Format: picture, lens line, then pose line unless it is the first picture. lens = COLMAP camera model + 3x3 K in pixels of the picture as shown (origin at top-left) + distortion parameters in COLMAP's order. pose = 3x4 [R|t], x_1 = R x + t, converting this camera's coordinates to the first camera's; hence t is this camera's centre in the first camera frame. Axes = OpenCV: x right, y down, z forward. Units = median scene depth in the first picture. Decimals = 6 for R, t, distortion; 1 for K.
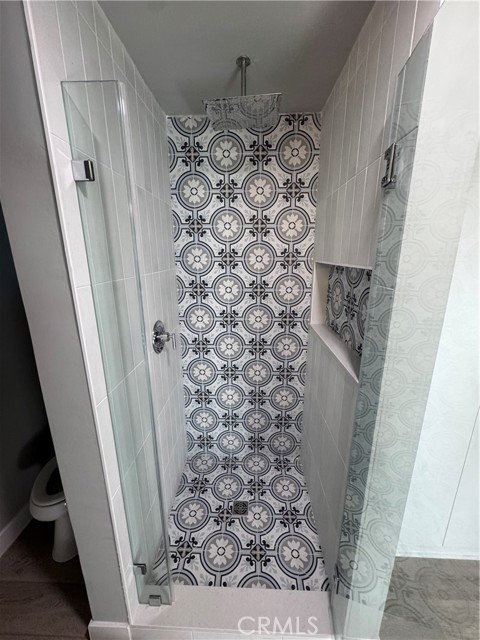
lens RADIAL K [[256.6, 0, 243.3], [0, 256.6, 323.3], [0, 0, 1]] dist [-0.002086, 0.000169]
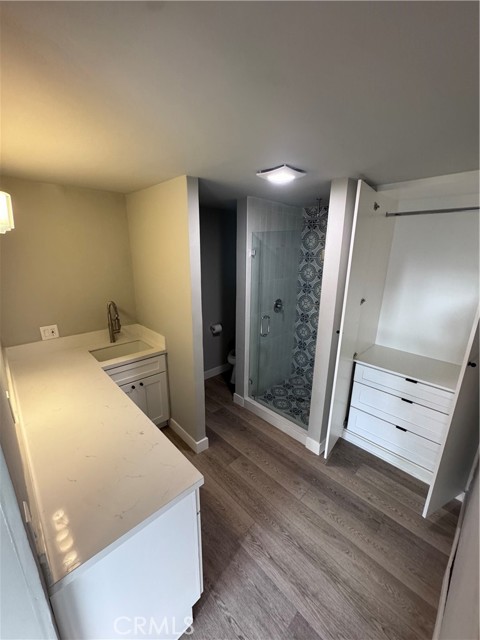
lens RADIAL K [[256.6, 0, 242.3], [0, 256.6, 322.1], [0, 0, 1]] dist [-0.002086, 0.000169]
pose [[0.728951, 0.197644, -0.655413, 0.832218], [-0.190330, 0.978180, 0.083291, 0.054174], [0.657575, 0.064030, 0.750664, -0.812333]]
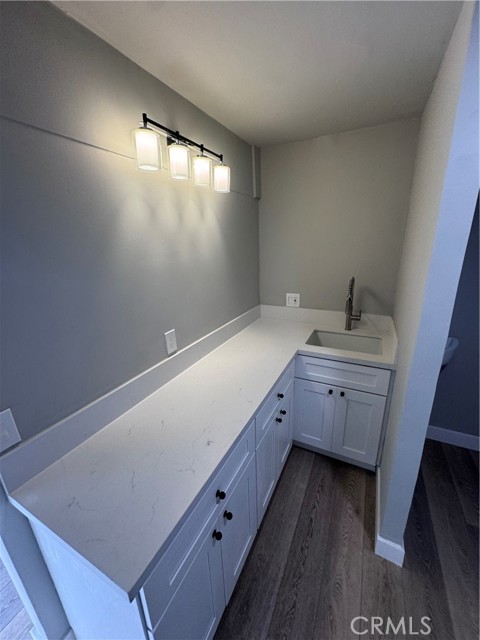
lens RADIAL K [[256.6, 0, 241.2], [0, 256.6, 320.9], [0, 0, 1]] dist [-0.002086, 0.000169]
pose [[-0.415398, 0.282770, -0.864572, 0.521172], [-0.203455, 0.897495, 0.391291, 0.033249], [0.886595, 0.338443, -0.315287, -0.204791]]
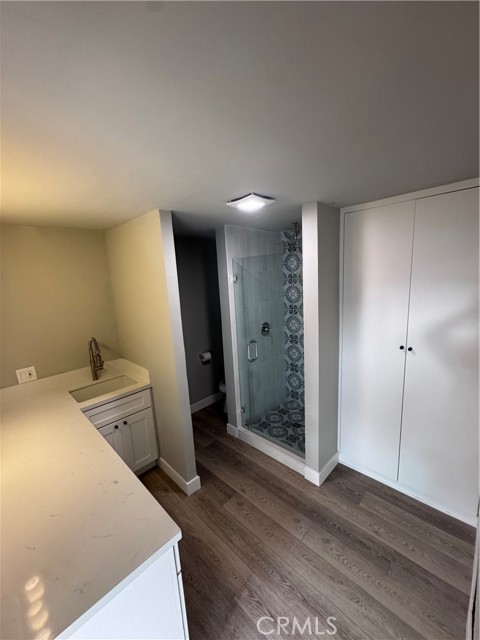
lens RADIAL K [[256.6, 0, 242.6], [0, 256.6, 321.9], [0, 0, 1]] dist [-0.002086, 0.000169]
pose [[0.749087, 0.082547, -0.657309, 0.860980], [-0.118610, 0.992886, -0.010480, 0.030603], [0.651767, 0.085814, 0.753548, -0.745740]]
